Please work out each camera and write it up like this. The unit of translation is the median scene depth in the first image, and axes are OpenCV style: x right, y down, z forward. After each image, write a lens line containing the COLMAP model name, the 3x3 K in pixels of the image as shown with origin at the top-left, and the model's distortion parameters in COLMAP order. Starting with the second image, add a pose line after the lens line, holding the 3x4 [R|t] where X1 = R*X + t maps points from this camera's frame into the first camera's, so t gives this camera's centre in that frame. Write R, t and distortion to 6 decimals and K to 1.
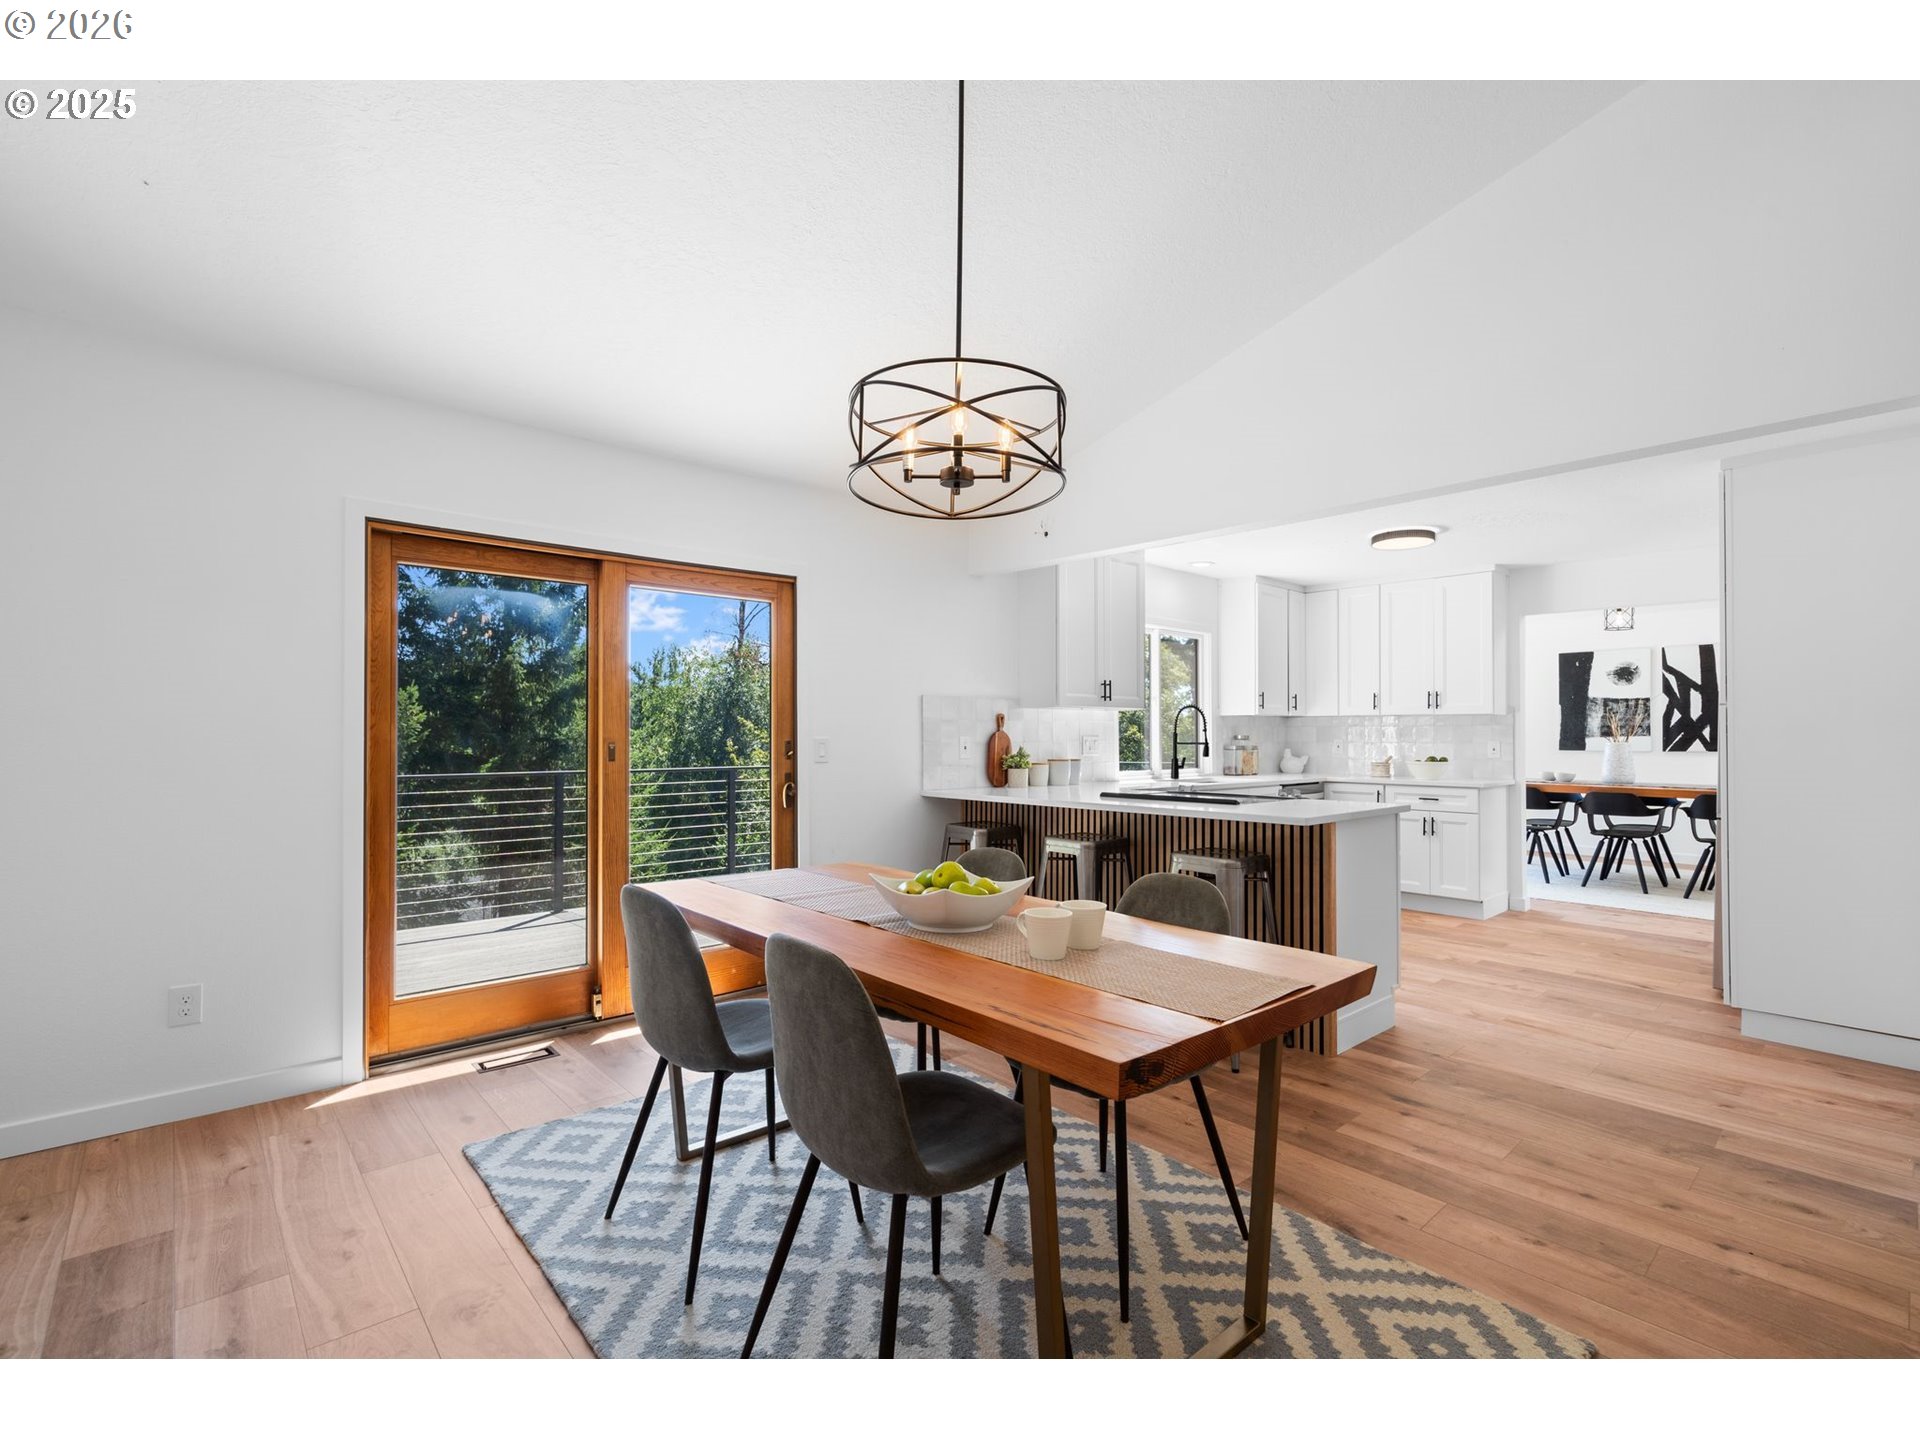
lens RADIAL K [[870.7, 0, 965.6], [0, 870.7, 721.9], [0, 0, 1]] dist [-0.003500, 0.000540]
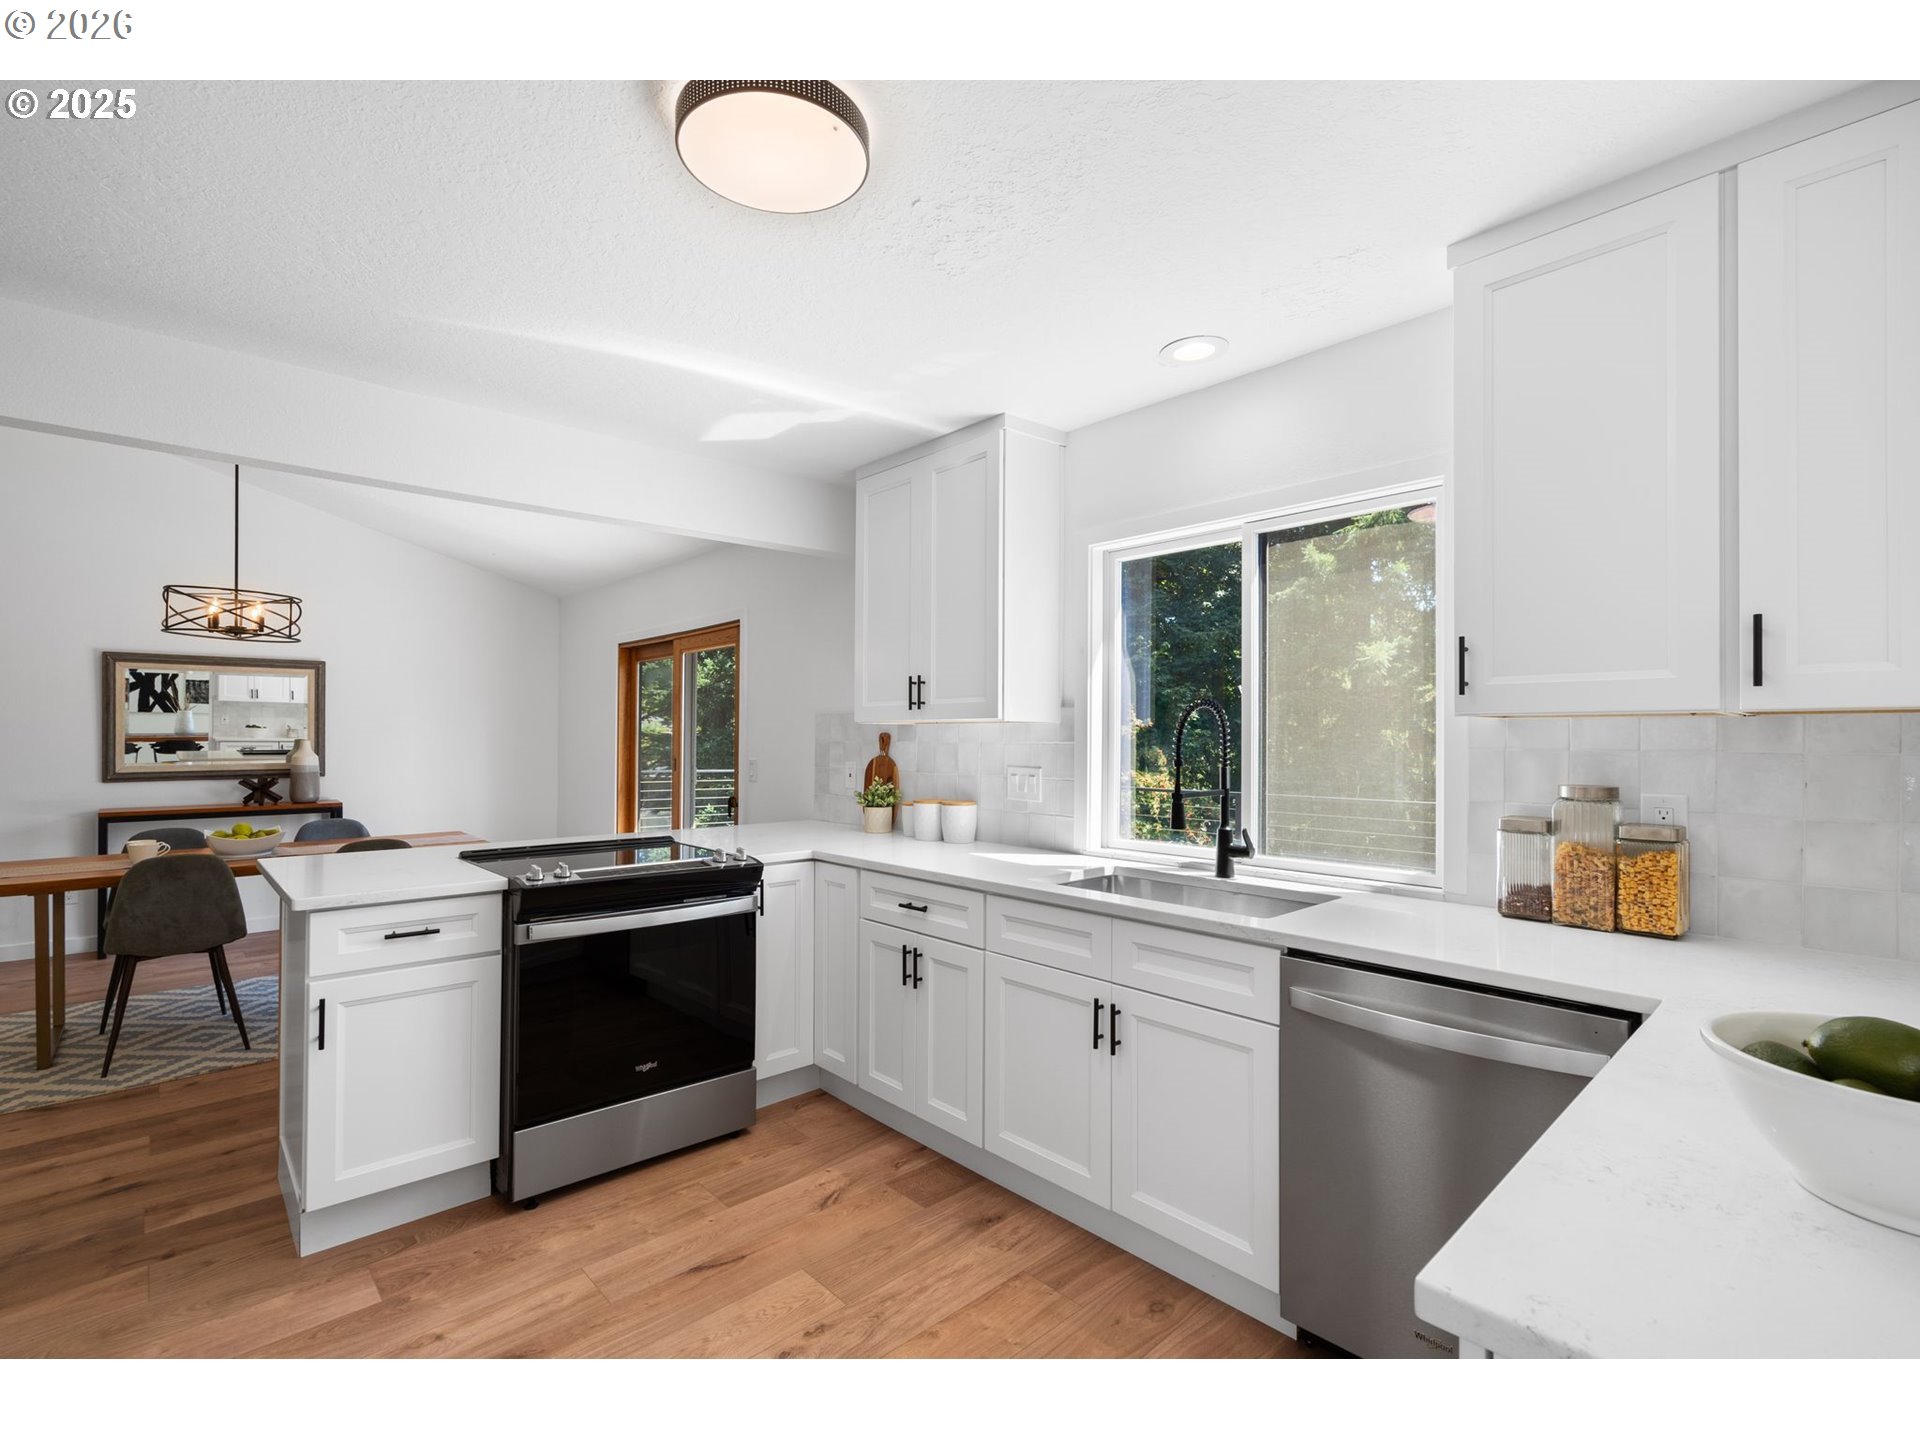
lens RADIAL K [[870.7, 0, 961.4], [0, 870.7, 733.0], [0, 0, 1]] dist [-0.003500, 0.000540]
pose [[0.011785, -0.005982, -0.999913, 0.796243], [0.014319, 0.999881, -0.005813, -0.003867], [0.999828, -0.014249, 0.011870, 1.051175]]
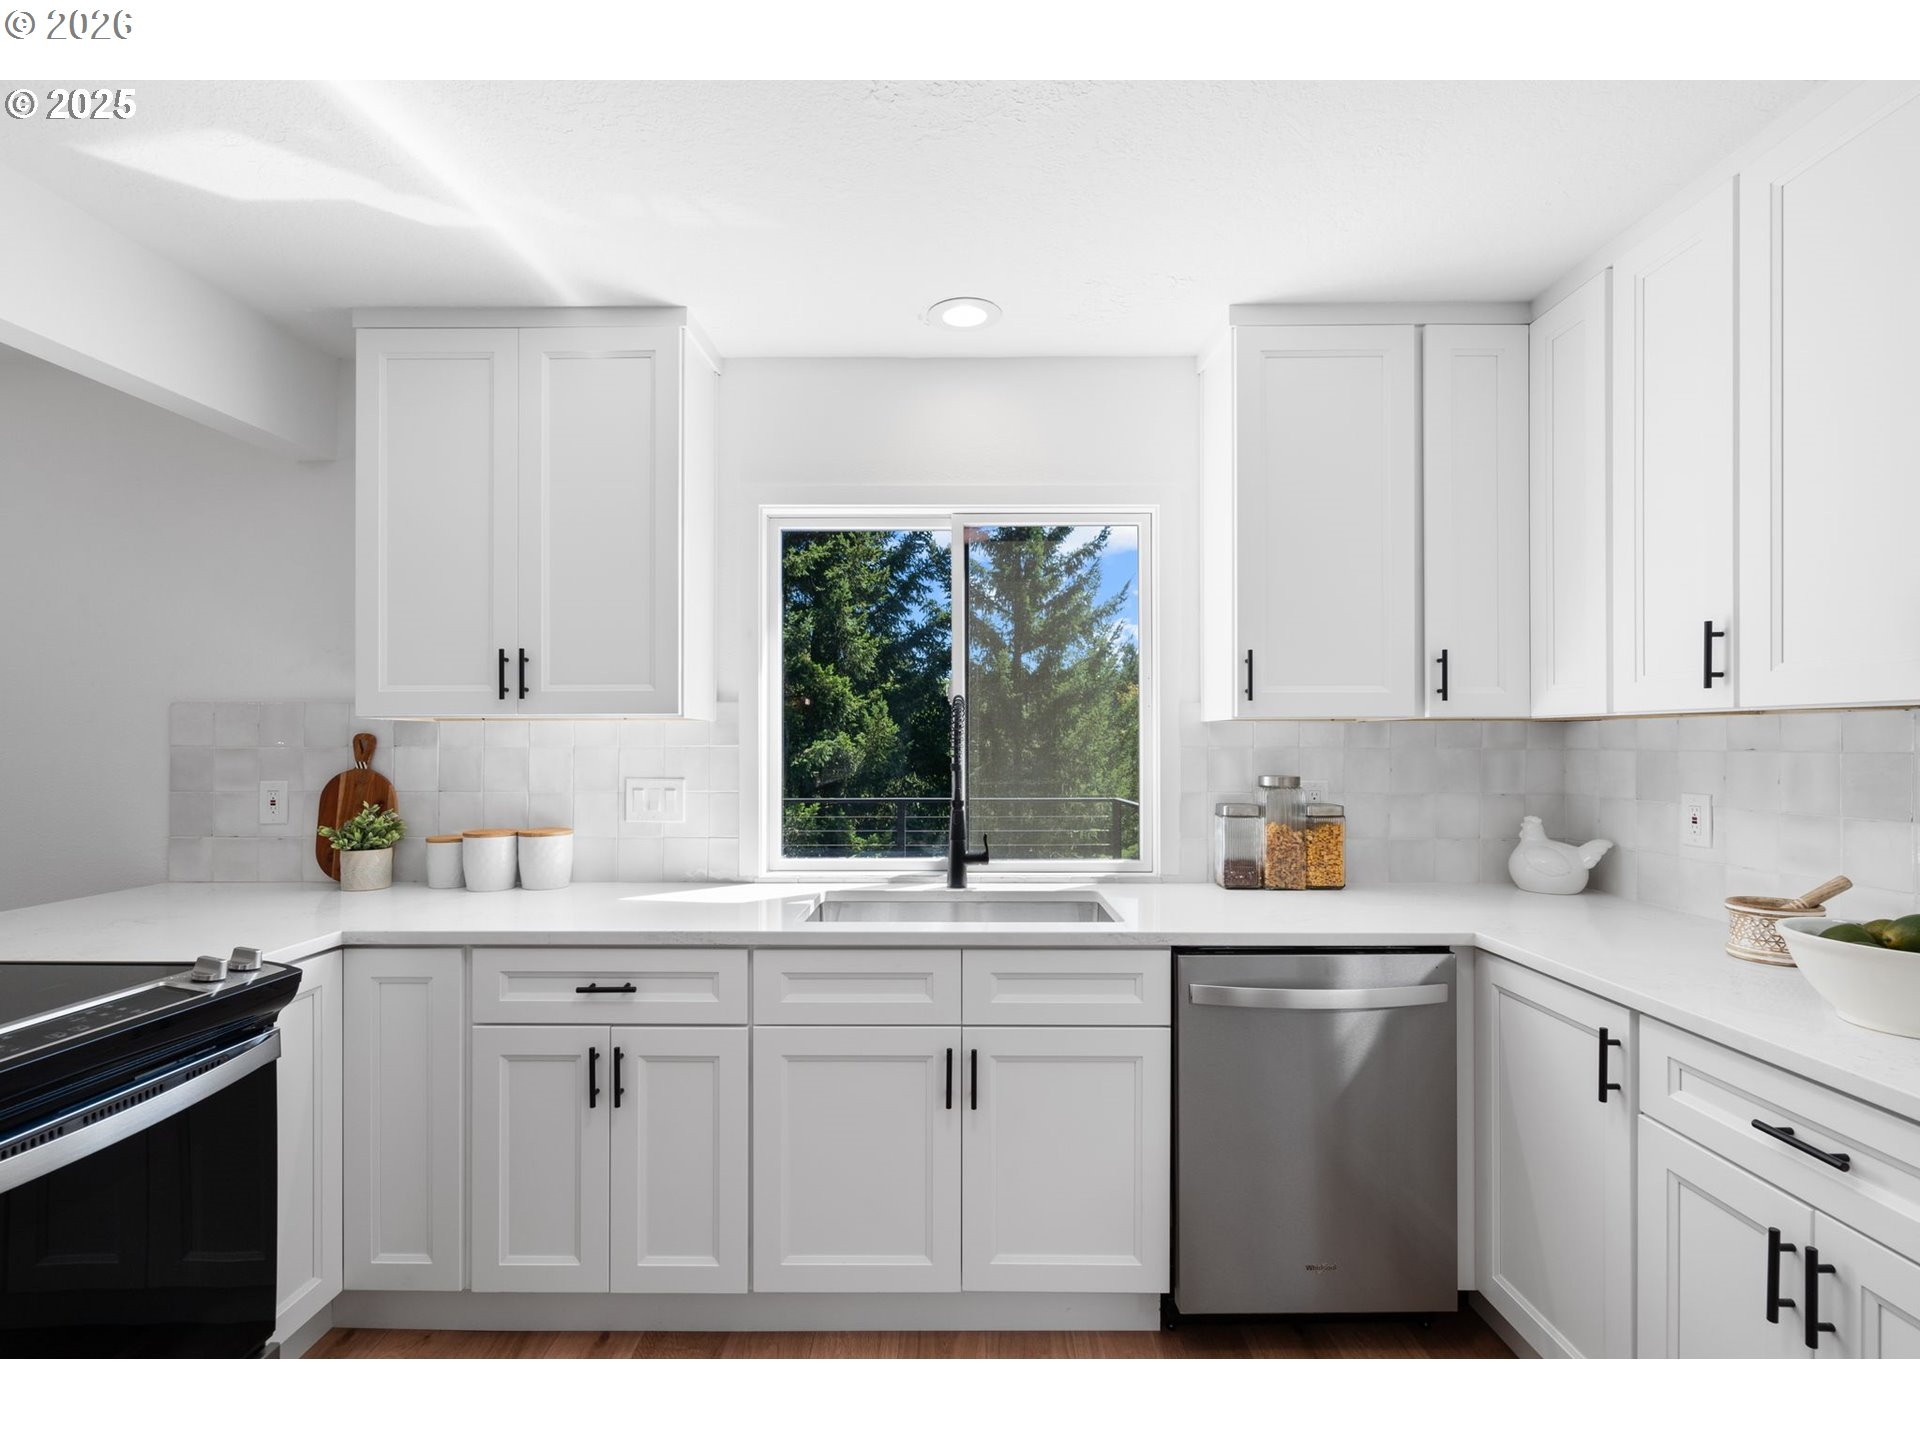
lens RADIAL K [[870.7, 0, 959.3], [0, 870.7, 742.0], [0, 0, 1]] dist [-0.003500, 0.000540]
pose [[0.735390, -0.001813, -0.677642, 0.615501], [0.014254, 0.999817, 0.012794, -0.006319], [0.677494, -0.019068, 0.735281, 0.860963]]
